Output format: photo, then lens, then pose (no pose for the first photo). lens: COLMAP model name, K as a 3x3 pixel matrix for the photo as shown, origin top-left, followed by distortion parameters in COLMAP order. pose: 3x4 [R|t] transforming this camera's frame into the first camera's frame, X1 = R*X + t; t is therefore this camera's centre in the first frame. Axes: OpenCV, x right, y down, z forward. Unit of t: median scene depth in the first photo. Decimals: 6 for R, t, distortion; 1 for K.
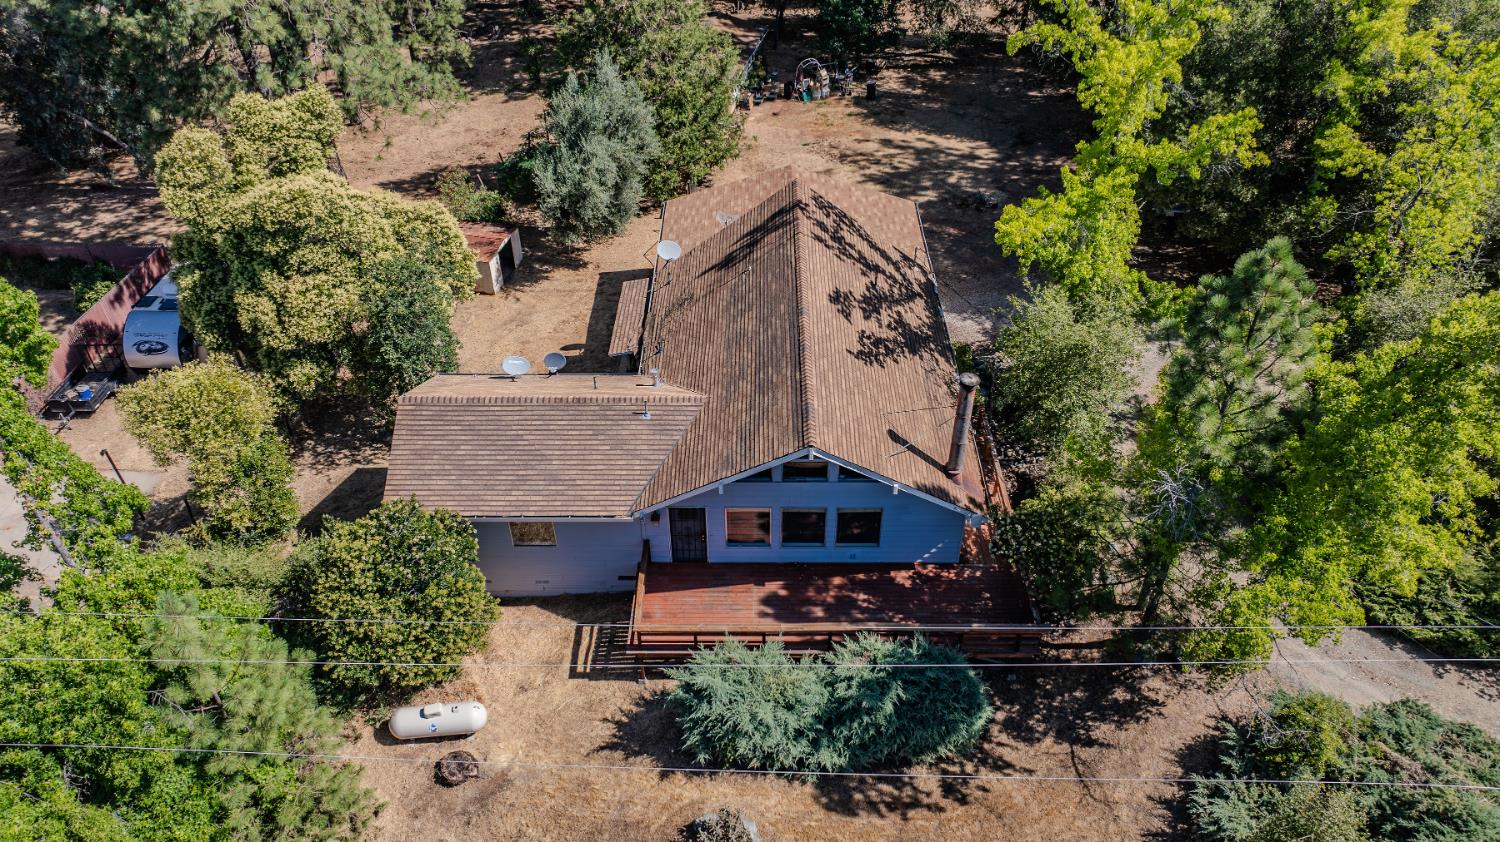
lens RADIAL K [[1067.0, 0, 754.5], [0, 1067.0, 413.1], [0, 0, 1]] dist [-0.026279, 0.015632]
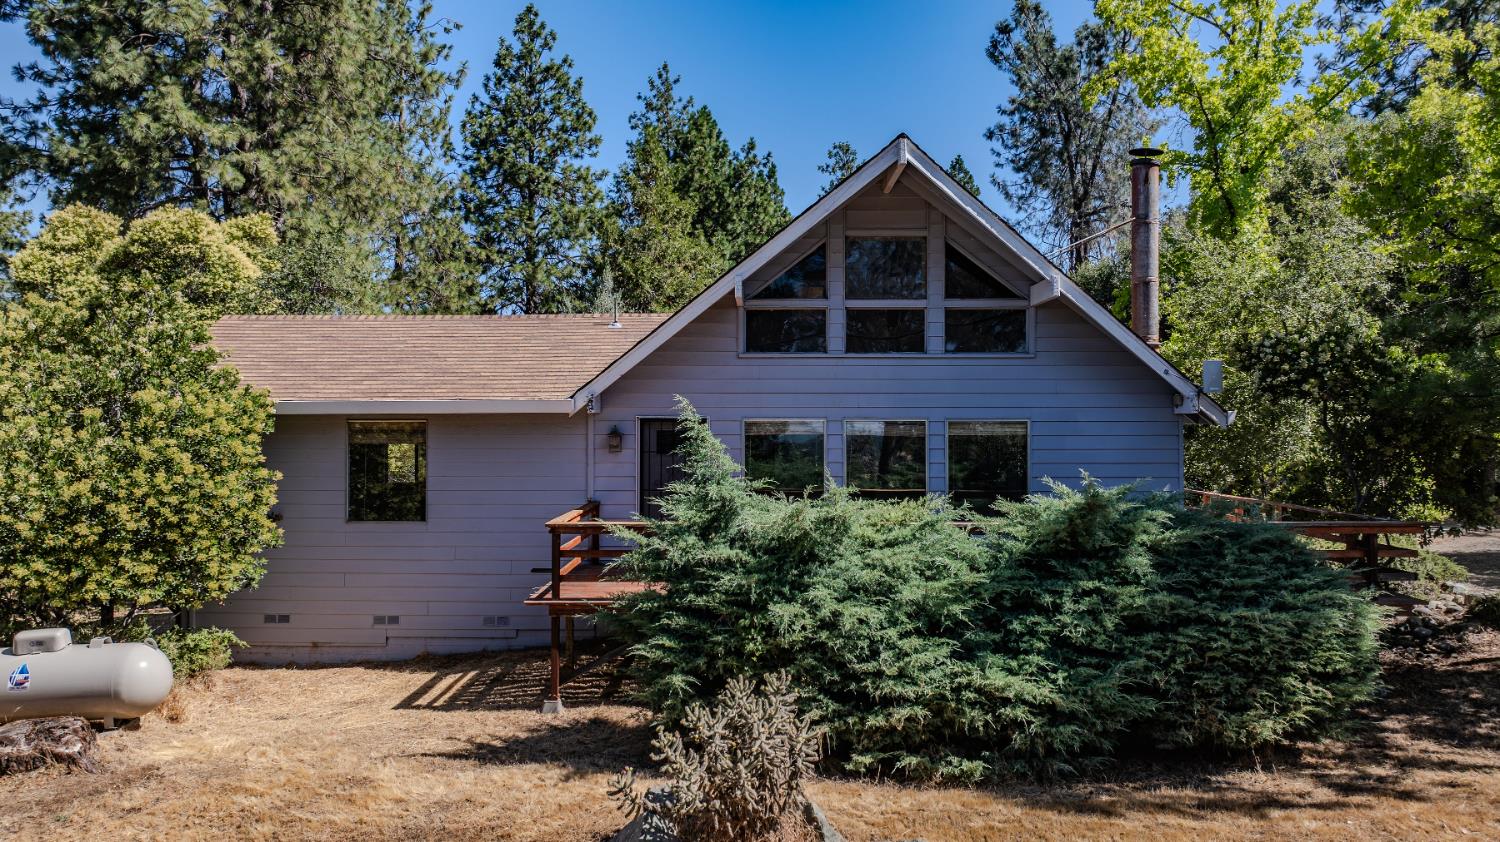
lens RADIAL K [[1067.0, 0, 753.8], [0, 1067.0, 419.9], [0, 0, 1]] dist [-0.026279, 0.015632]
pose [[0.999954, 0.005542, -0.007769, -0.014714], [-0.009188, 0.779317, -0.626562, 0.366228], [0.002582, 0.626605, 0.779333, 0.483866]]
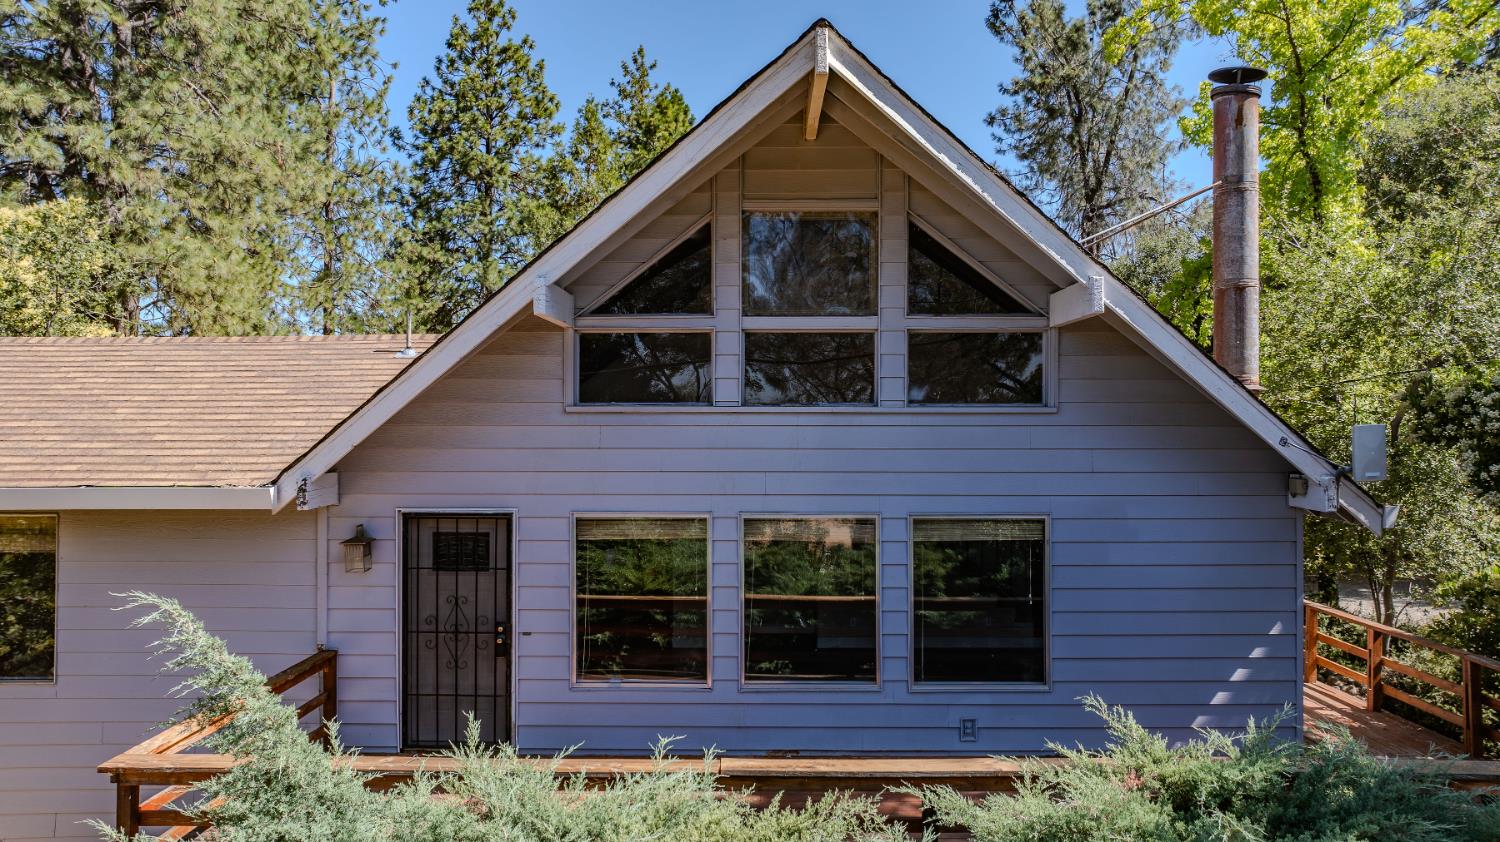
lens RADIAL K [[1067.0, 0, 755.0], [0, 1067.0, 421.3], [0, 0, 1]] dist [-0.026279, 0.015632]
pose [[0.999945, 0.005311, -0.009096, 0.026164], [-0.009837, 0.779544, -0.626271, 0.234349], [0.003765, 0.626325, 0.779553, 0.608772]]
